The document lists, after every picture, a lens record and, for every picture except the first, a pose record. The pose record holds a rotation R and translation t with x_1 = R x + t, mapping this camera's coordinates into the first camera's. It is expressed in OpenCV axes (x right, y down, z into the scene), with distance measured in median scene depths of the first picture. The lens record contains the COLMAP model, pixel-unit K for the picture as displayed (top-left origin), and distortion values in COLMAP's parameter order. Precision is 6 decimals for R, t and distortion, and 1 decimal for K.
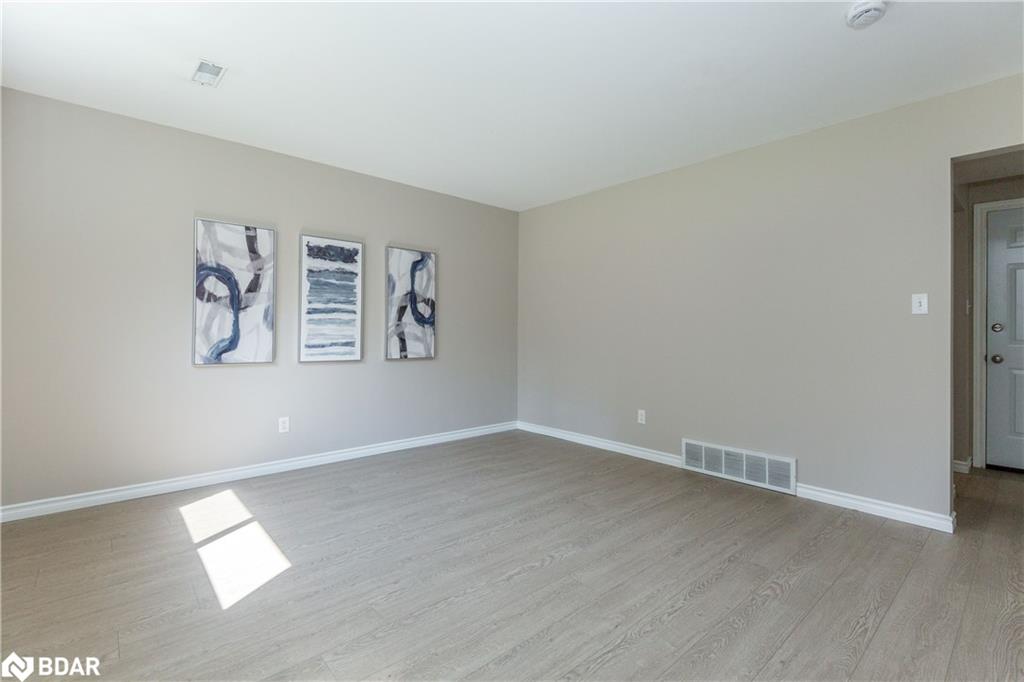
lens RADIAL K [[465.7, 0, 517.7], [0, 465.7, 332.0], [0, 0, 1]] dist [0.019706, -0.000538]
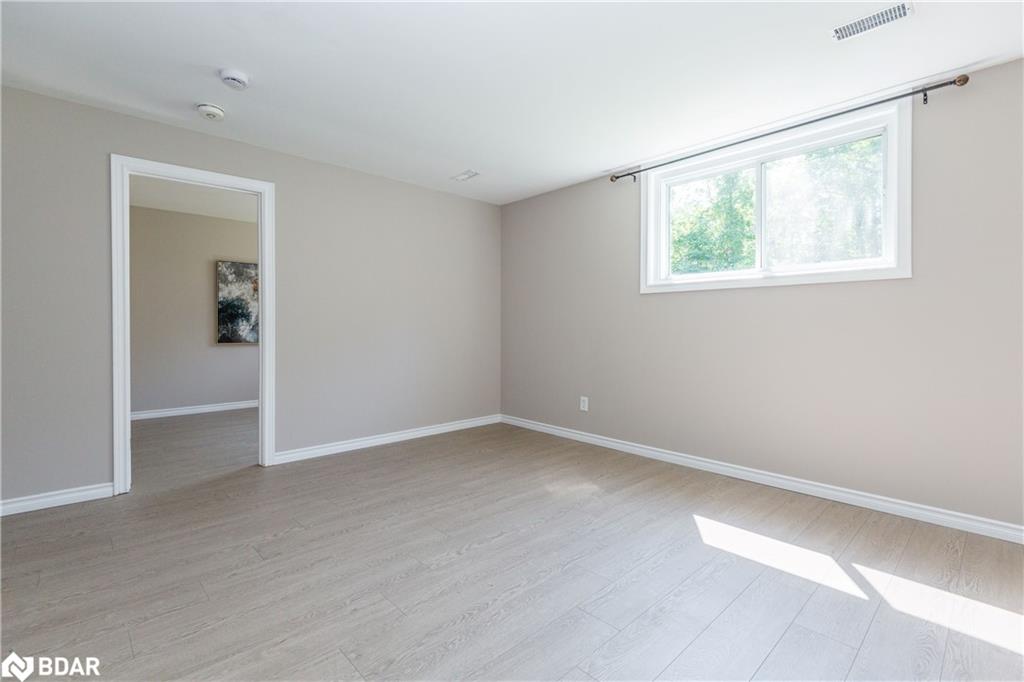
lens RADIAL K [[465.7, 0, 523.6], [0, 465.7, 323.5], [0, 0, 1]] dist [0.019706, -0.000538]
pose [[-0.998997, -0.010406, -0.043541, -0.009704], [-0.010326, 0.999945, -0.002062, -0.001298], [0.043560, -0.001610, -0.999050, 1.217371]]
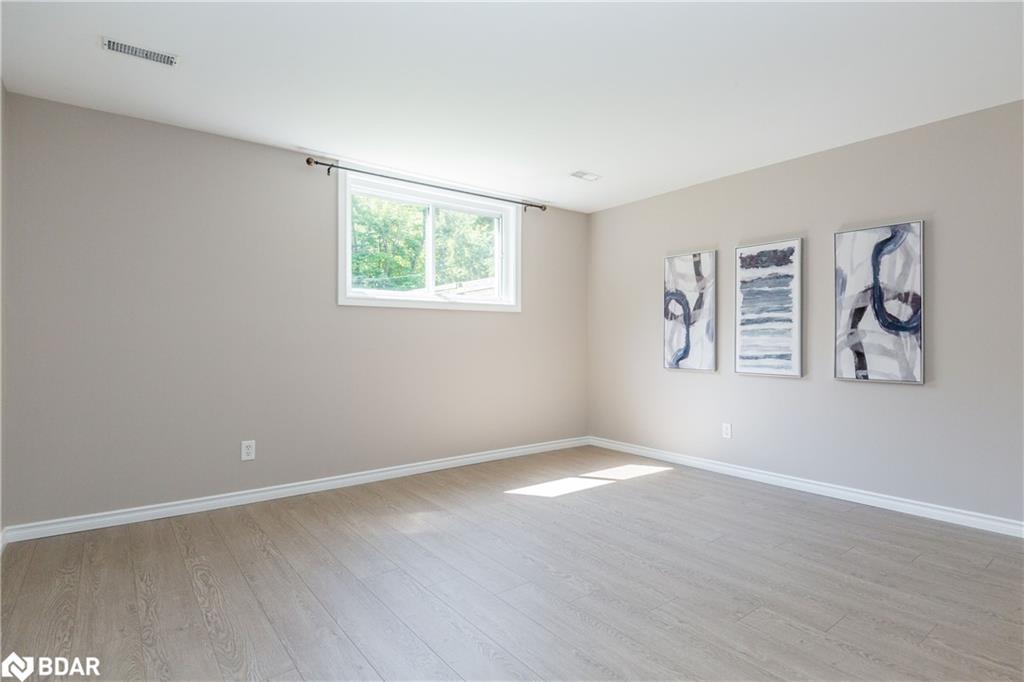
lens RADIAL K [[515.1, 0, 513.0], [0, 515.1, 340.2], [0, 0, 1]] dist [0.006091, -0.000241]
pose [[-0.070792, -0.010108, -0.997440, 0.692454], [-0.002235, 0.999948, -0.009975, 0.005760], [0.997489, 0.001523, -0.070811, 0.589562]]
